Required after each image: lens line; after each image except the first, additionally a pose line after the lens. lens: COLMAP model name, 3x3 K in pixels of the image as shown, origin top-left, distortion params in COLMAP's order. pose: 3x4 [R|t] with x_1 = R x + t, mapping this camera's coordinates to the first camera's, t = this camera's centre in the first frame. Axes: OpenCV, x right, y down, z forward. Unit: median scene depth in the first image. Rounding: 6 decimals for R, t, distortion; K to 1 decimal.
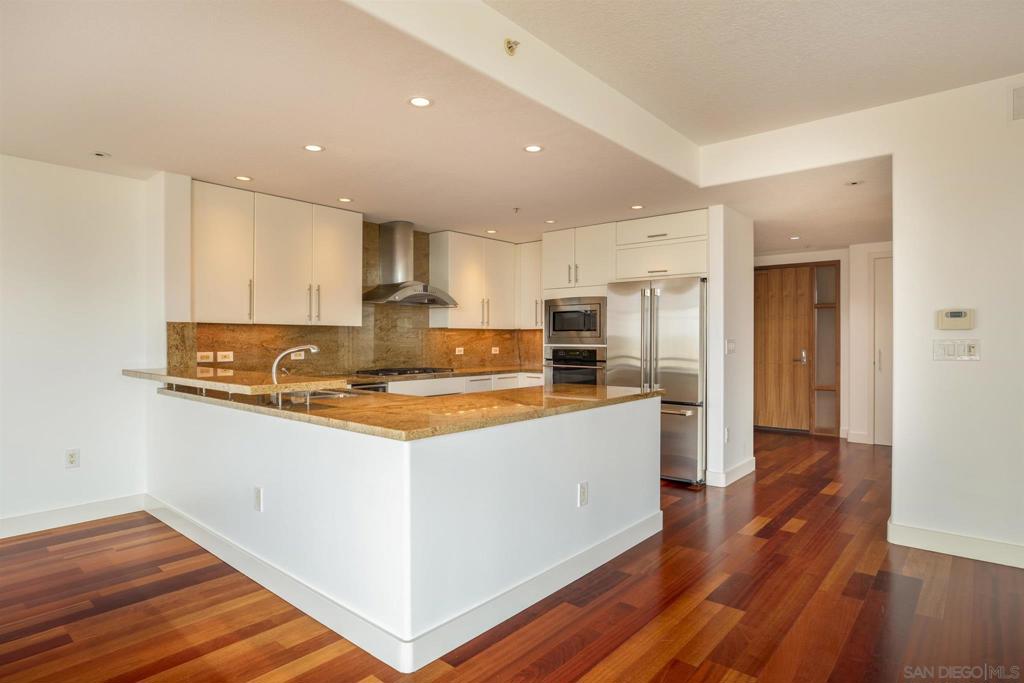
lens RADIAL K [[559.6, 0, 512.0], [0, 559.6, 341.5], [0, 0, 1]] dist [-0.032329, 0.000009]
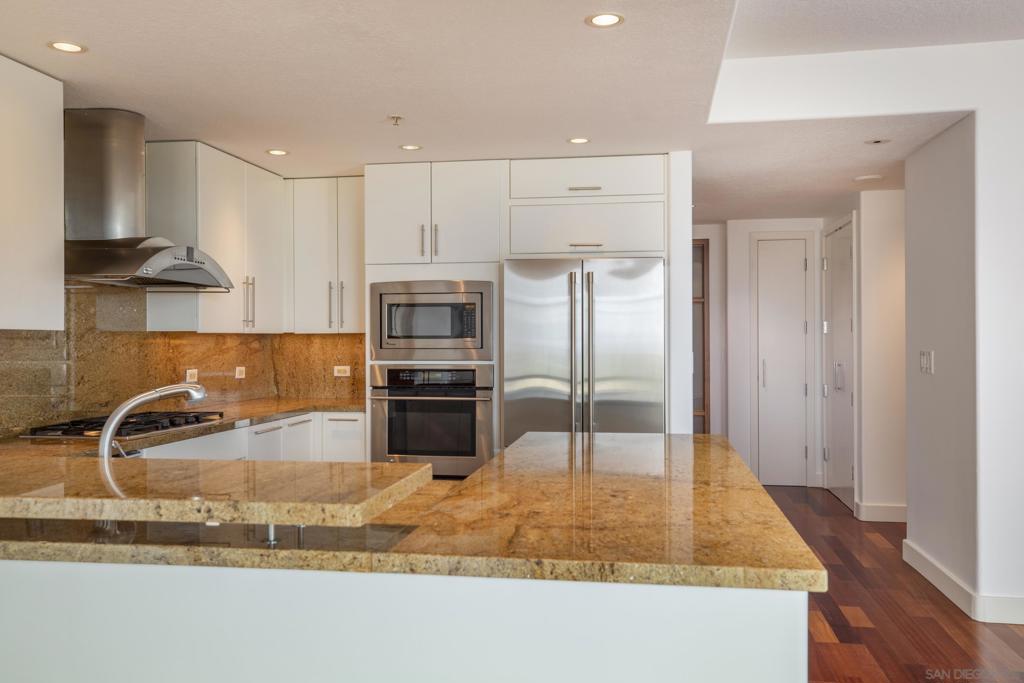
lens RADIAL K [[864.9, 0, 512.0], [0, 864.9, 341.5], [0, 0, 1]] dist [0.011942, 0.005192]
pose [[0.853137, -0.003204, 0.521677, -0.314537], [0.005537, 0.999980, -0.002912, -0.012961], [-0.521657, 0.005373, 0.853138, 0.199621]]
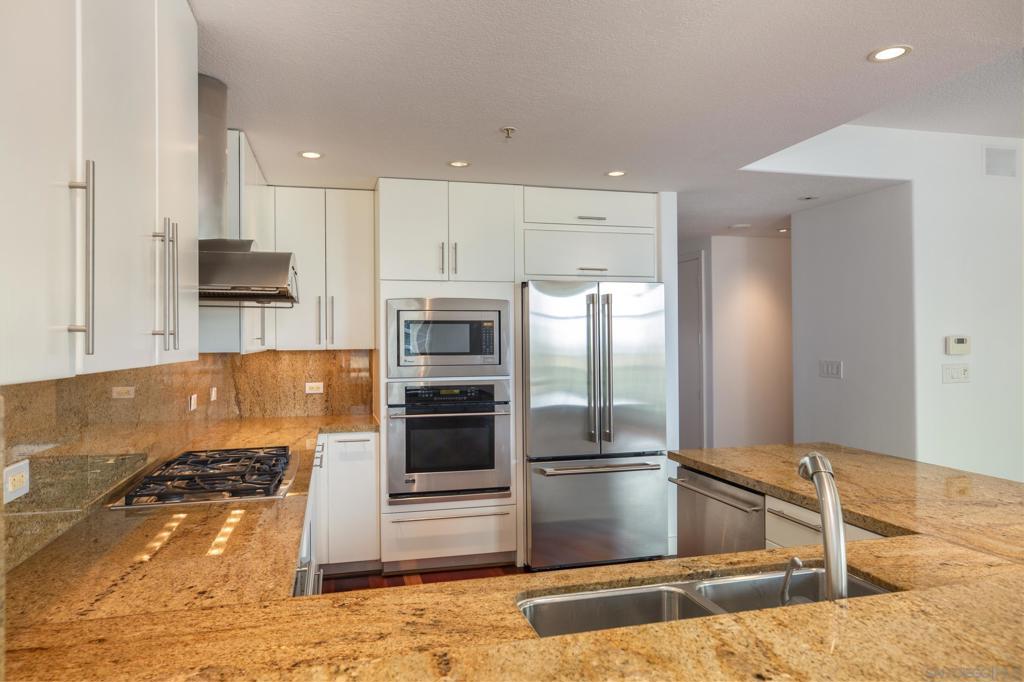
lens RADIAL K [[667.4, 0, 512.0], [0, 667.4, 341.0], [0, 0, 1]] dist [-0.011251, -0.001374]
pose [[0.562048, -0.004791, 0.827091, -0.474129], [0.011232, 0.999935, -0.001841, -0.034055], [-0.827028, 0.010324, 0.562066, 0.596699]]
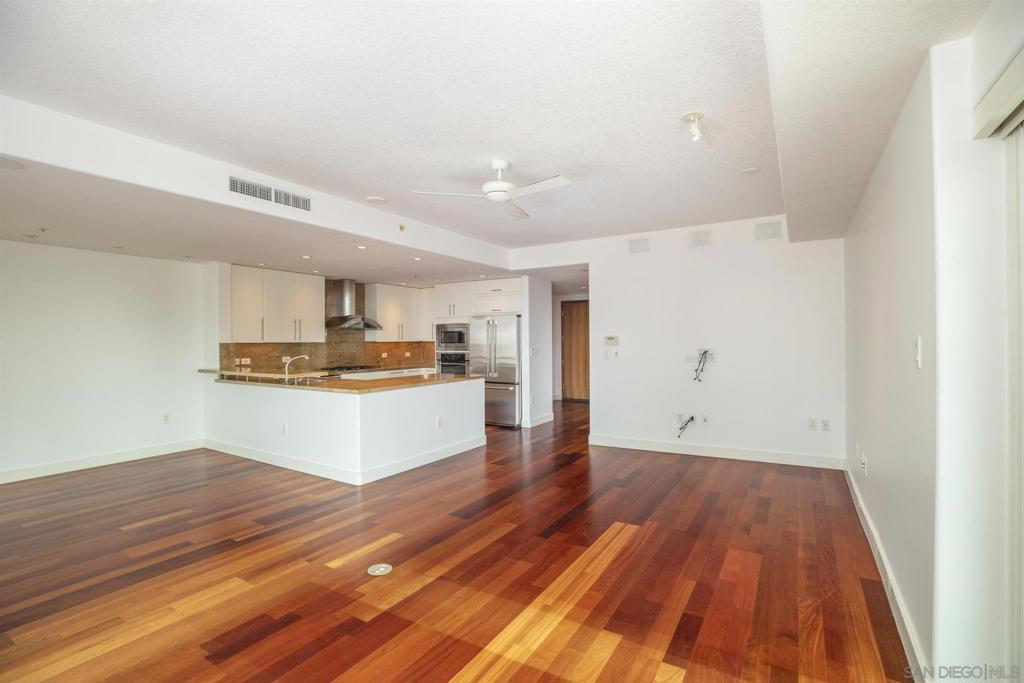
lens RADIAL K [[474.7, 0, 512.0], [0, 474.7, 341.5], [0, 0, 1]] dist [-0.028603, 0.001172]
pose [[0.987528, -0.007193, 0.157280, 0.067102], [0.007397, 0.999972, -0.000715, -0.023161], [-0.157270, 0.001869, 0.987554, -0.501614]]
